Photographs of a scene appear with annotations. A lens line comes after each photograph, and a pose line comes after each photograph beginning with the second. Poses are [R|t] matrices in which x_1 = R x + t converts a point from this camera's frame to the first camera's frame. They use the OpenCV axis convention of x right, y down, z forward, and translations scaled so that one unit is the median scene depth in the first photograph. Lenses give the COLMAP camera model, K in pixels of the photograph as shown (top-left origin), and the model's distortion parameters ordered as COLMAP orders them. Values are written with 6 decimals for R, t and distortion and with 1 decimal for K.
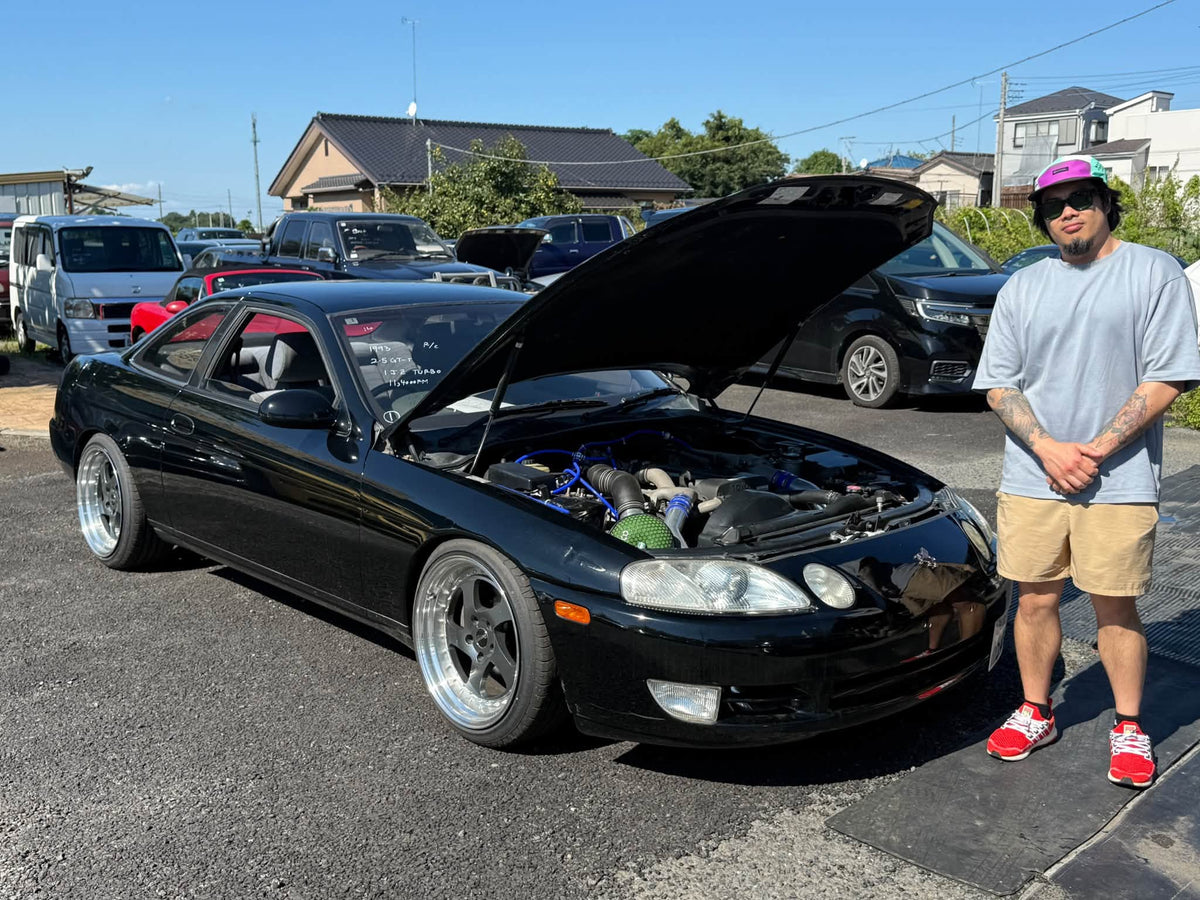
lens RADIAL K [[1219.9, 0, 589.4], [0, 1219.9, 453.0], [0, 0, 1]] dist [0.211972, -0.514305]
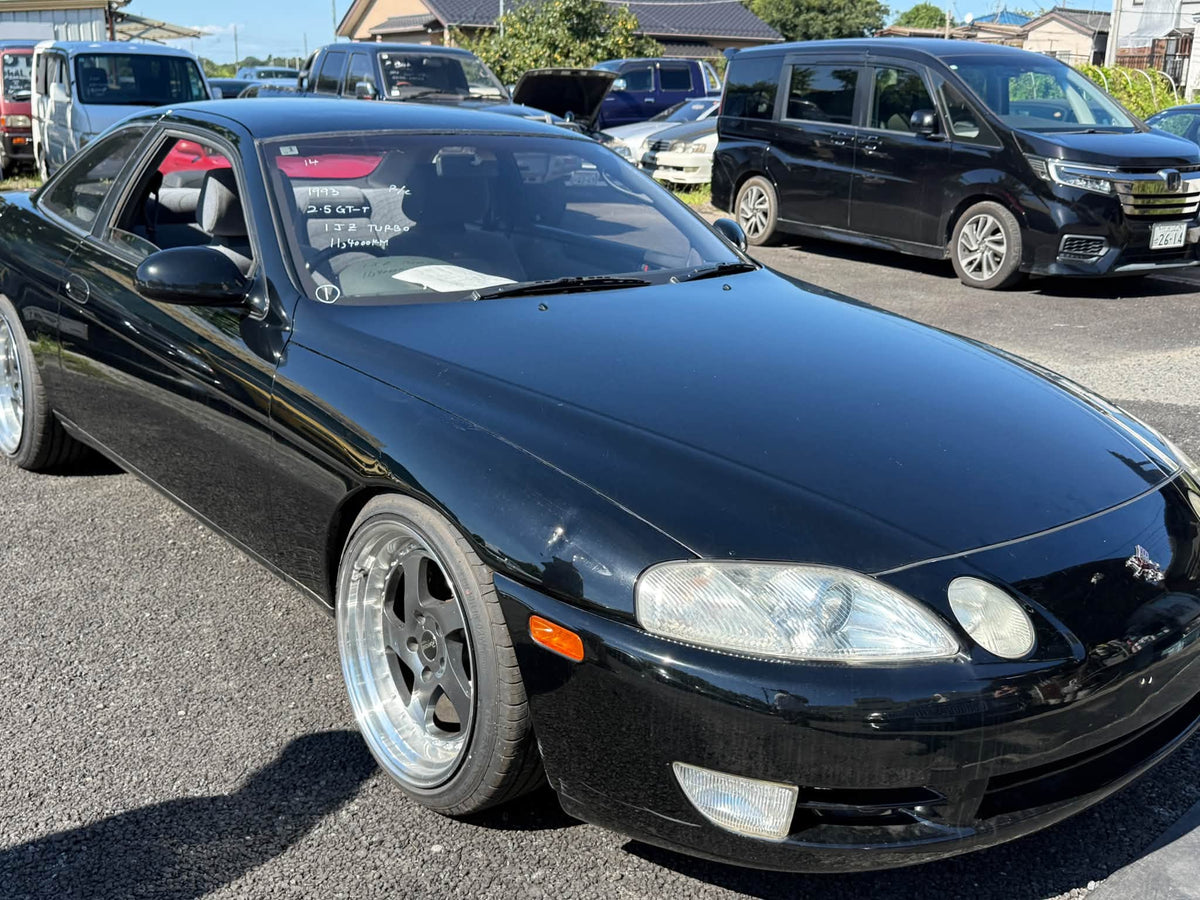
lens RADIAL K [[1213.3, 0, 600.0], [0, 1213.3, 450.0], [0, 0, 1]] dist [0.171862, -0.393783]
pose [[0.997980, 0.041737, -0.047902, 0.005608], [-0.036302, 0.993357, 0.109199, -0.005028], [0.052142, -0.107239, 0.992865, 0.070700]]
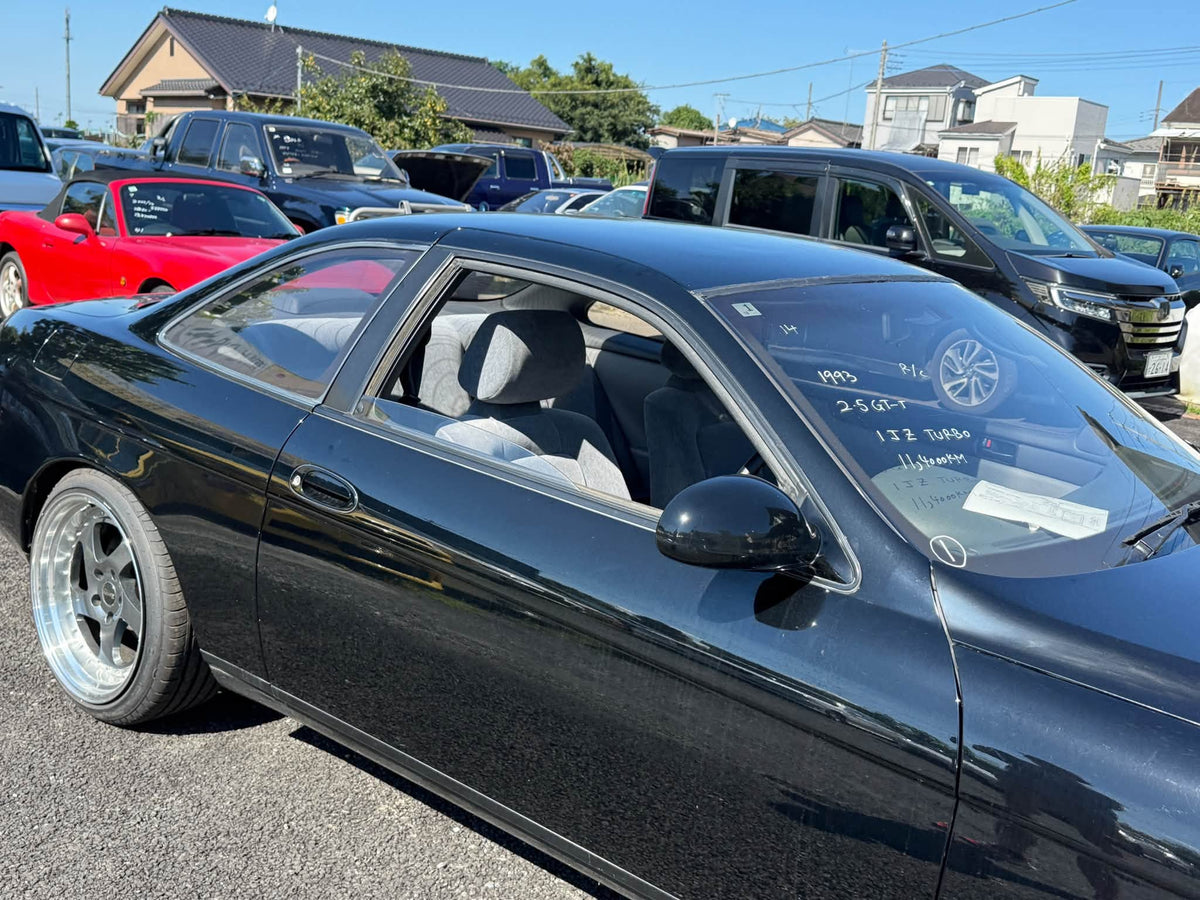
lens RADIAL K [[1199.8, 0, 600.0], [0, 1199.8, 450.0], [0, 0, 1]] dist [0.182995, -0.421293]
pose [[0.985292, 0.046979, 0.164292, -0.076967], [-0.054252, 0.997723, 0.040068, -0.016421], [-0.162036, -0.048392, 0.985598, 0.131483]]
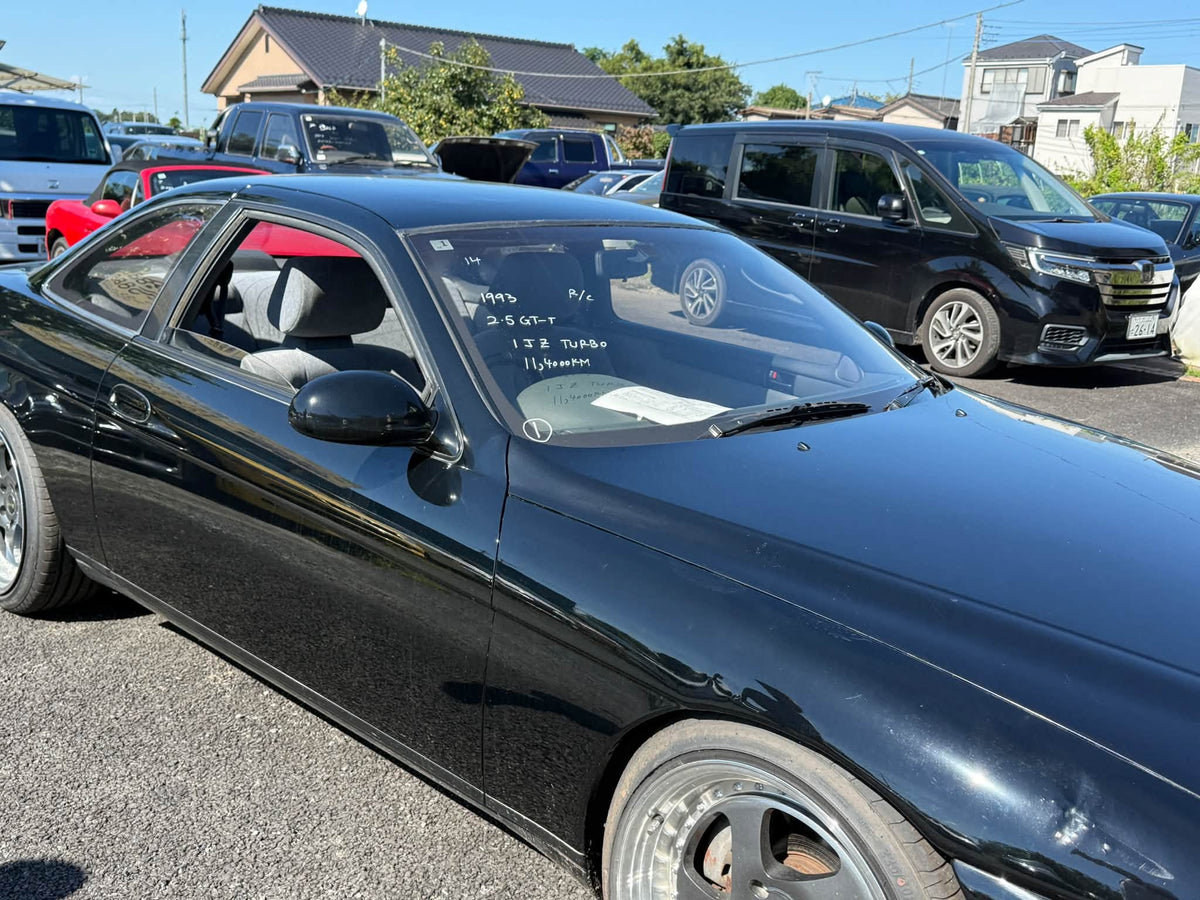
lens RADIAL K [[1204.9, 0, 604.6], [0, 1204.9, 456.0], [0, 0, 1]] dist [0.183854, -0.426903]
pose [[0.996217, 0.040981, 0.076632, -0.037549], [-0.045568, 0.997211, 0.059105, -0.011093], [-0.073996, -0.062373, 0.995306, 0.102530]]
